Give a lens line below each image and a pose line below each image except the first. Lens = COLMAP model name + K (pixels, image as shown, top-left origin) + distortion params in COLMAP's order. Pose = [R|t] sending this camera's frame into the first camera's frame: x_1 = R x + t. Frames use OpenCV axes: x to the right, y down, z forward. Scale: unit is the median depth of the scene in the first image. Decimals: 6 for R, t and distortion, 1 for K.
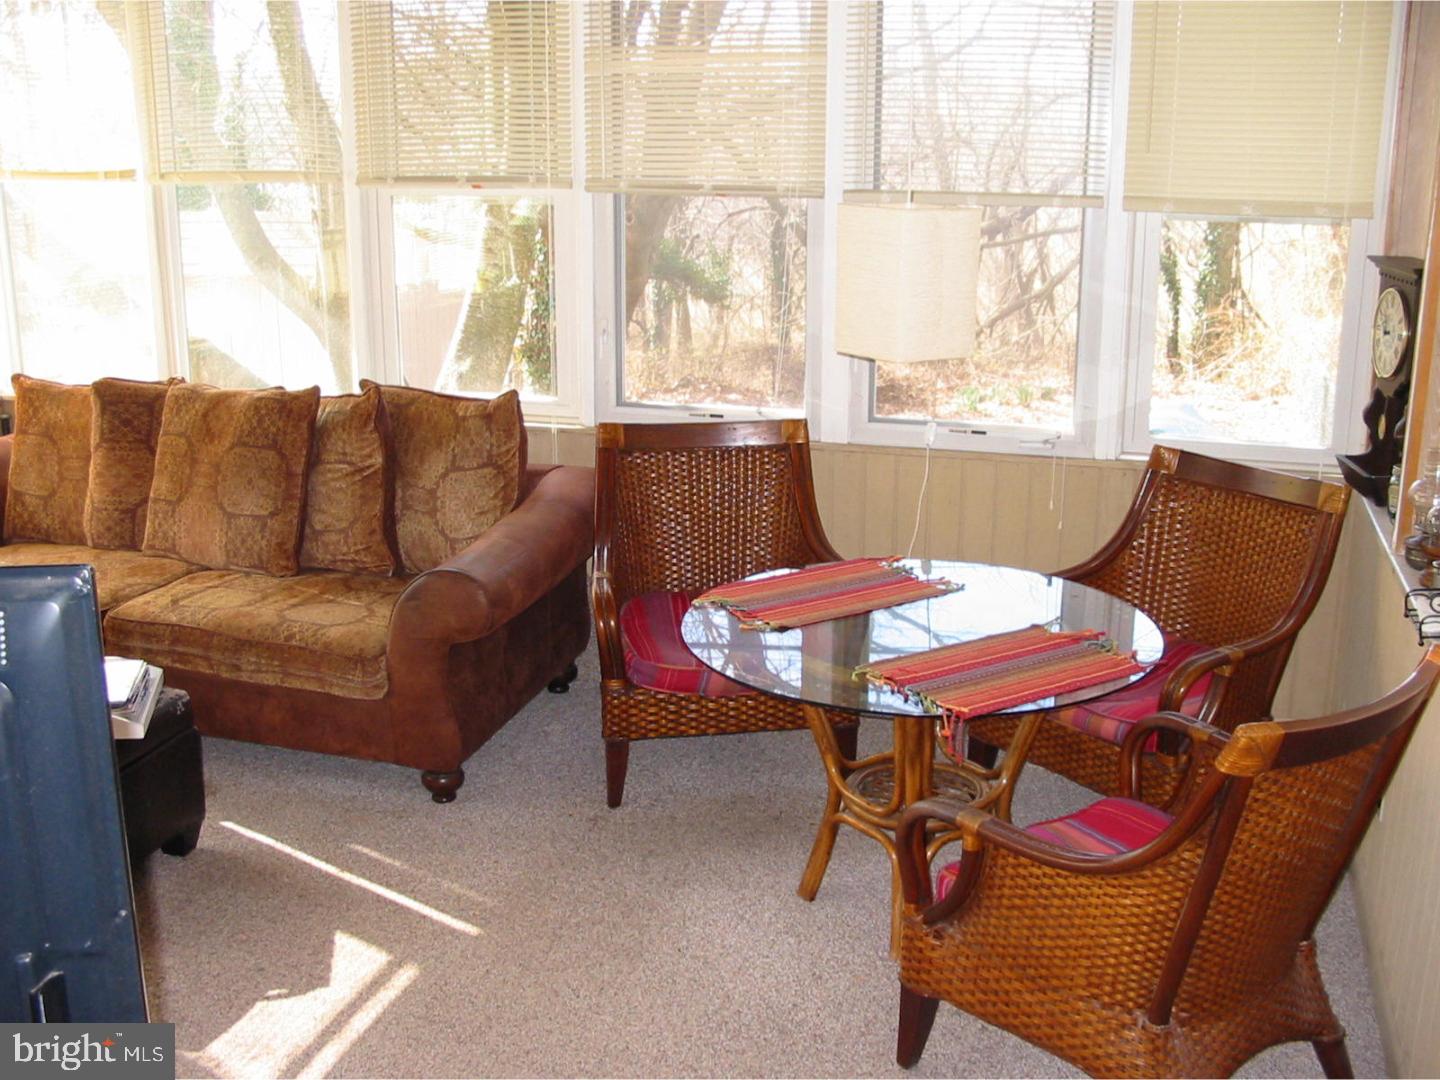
lens RADIAL K [[1523.0, 0, 726.8], [0, 1523.0, 540.4], [0, 0, 1]] dist [-0.187650, 0.229915]
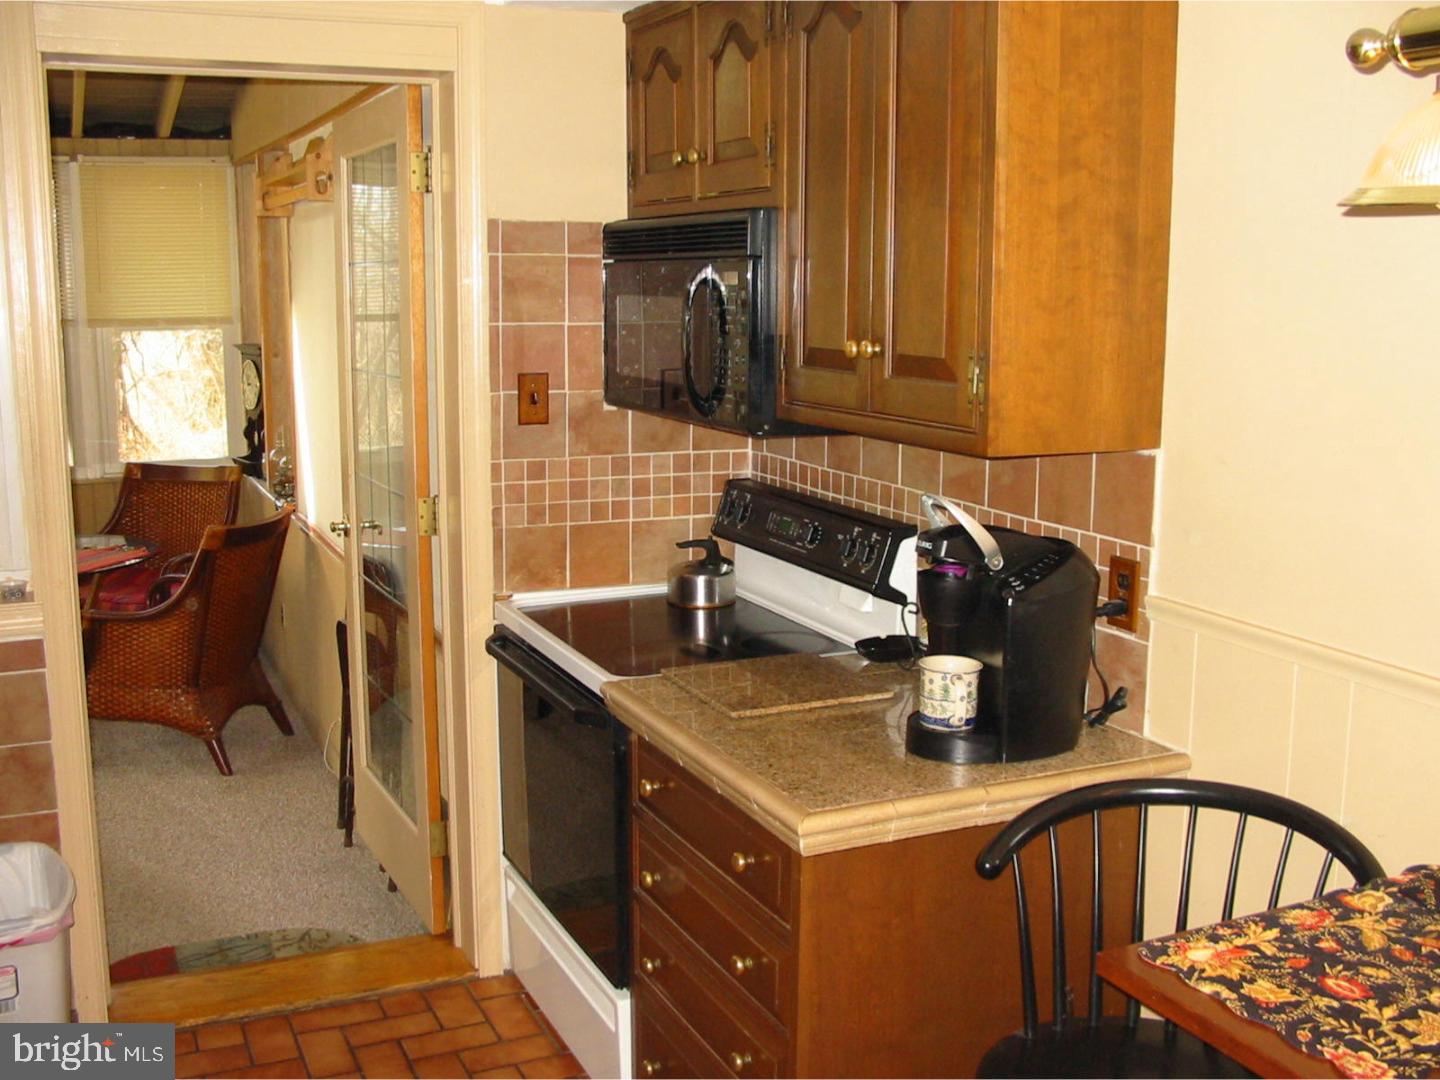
lens RADIAL K [[1523.0, 0, 726.8], [0, 1523.0, 540.4], [0, 0, 1]] dist [-0.187650, 0.229915]
pose [[0.752526, -0.111926, 0.648982, -0.316538], [0.171311, 0.984796, -0.028802, 0.195577], [-0.635891, 0.132852, 0.760258, -0.724864]]
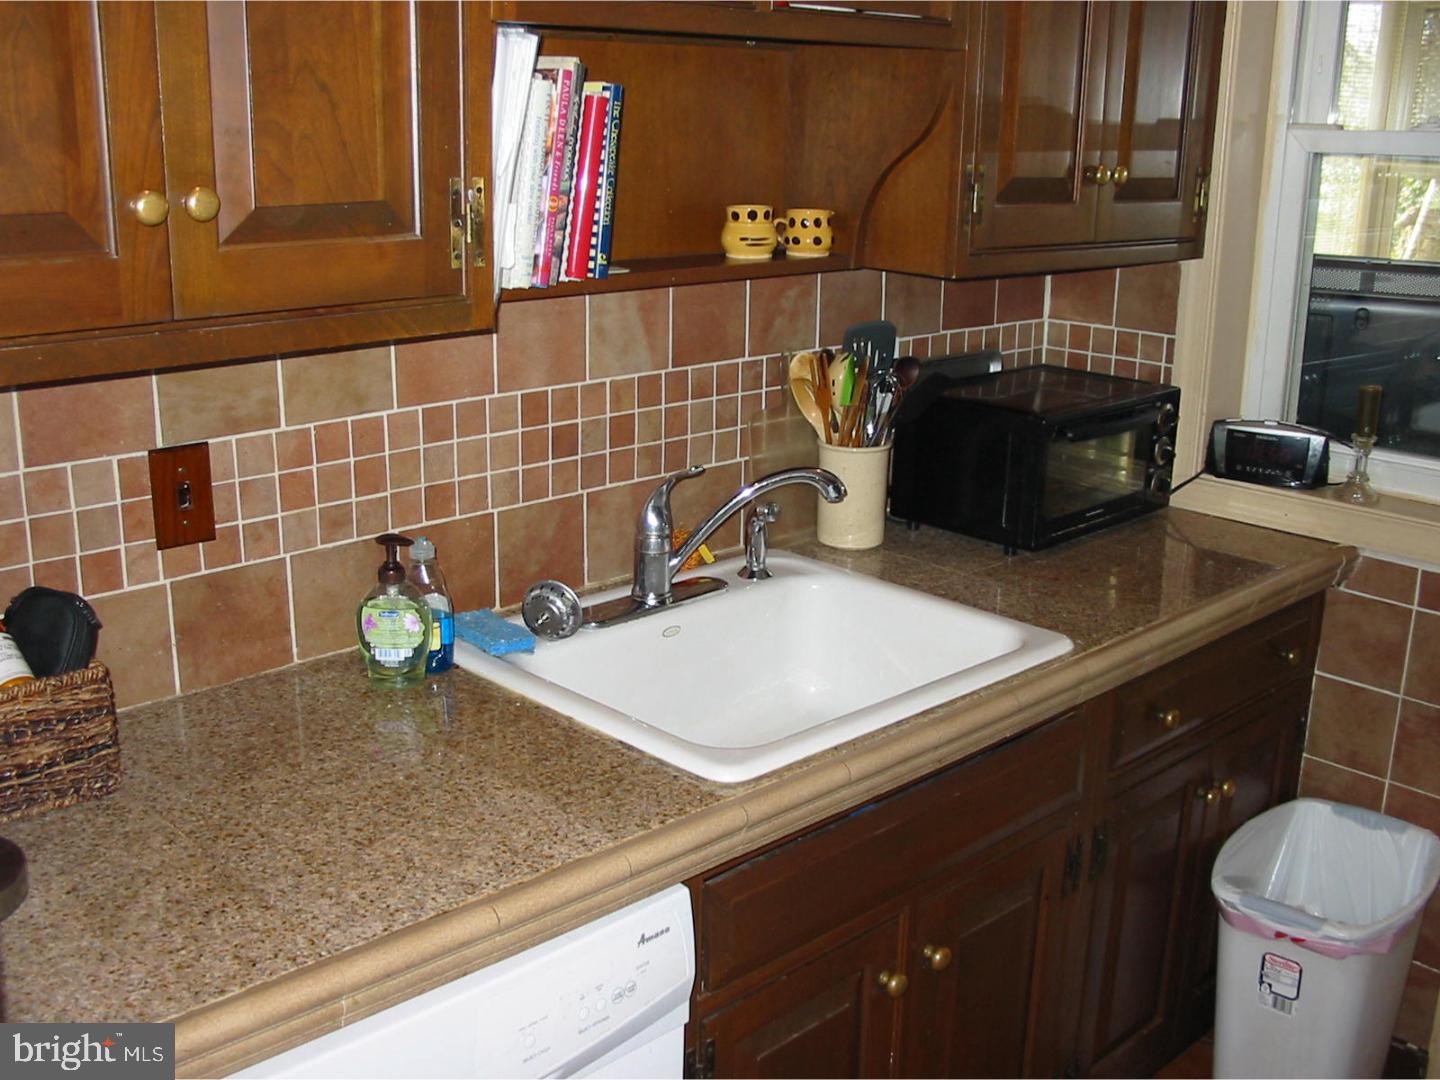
lens RADIAL K [[1523.0, 0, 726.8], [0, 1523.0, 540.4], [0, 0, 1]] dist [-0.187650, 0.229915]
pose [[0.870605, 0.150805, -0.468300, -0.097645], [-0.148515, 0.988015, 0.042067, 0.166173], [0.469031, 0.032926, 0.882568, -0.560246]]
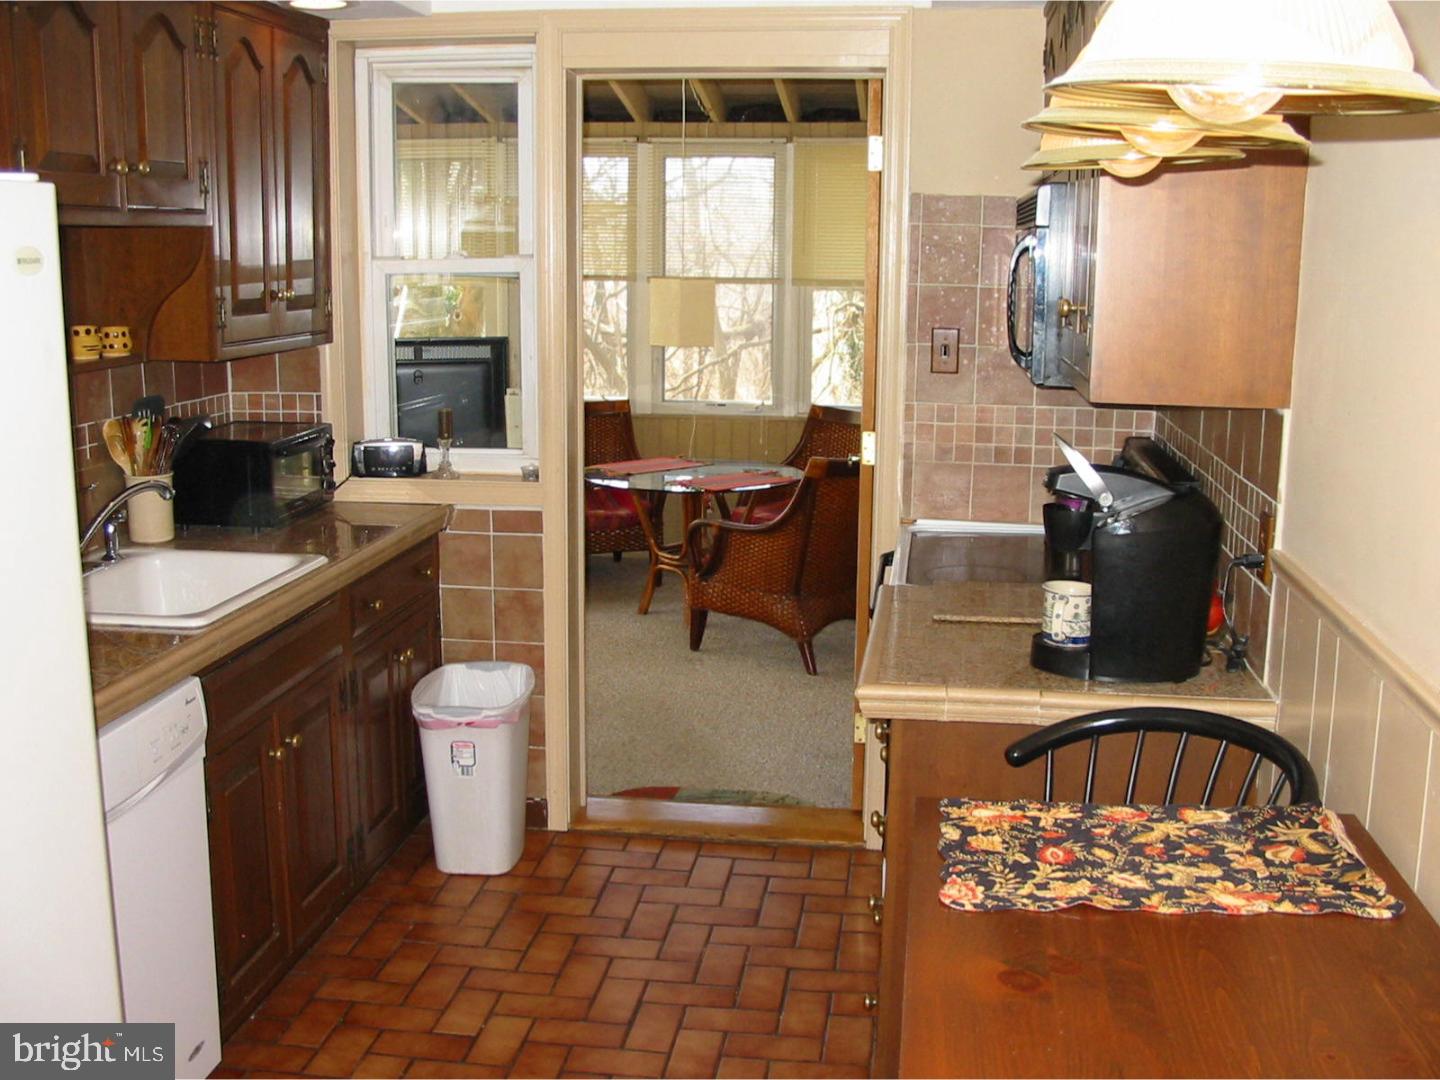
lens RADIAL K [[1523.0, 0, 726.8], [0, 1523.0, 540.4], [0, 0, 1]] dist [-0.187650, 0.229915]
pose [[0.988466, -0.021041, 0.149973, -0.127120], [0.032155, 0.996881, -0.072069, 0.260531], [-0.147989, 0.076060, 0.986060, -0.946319]]
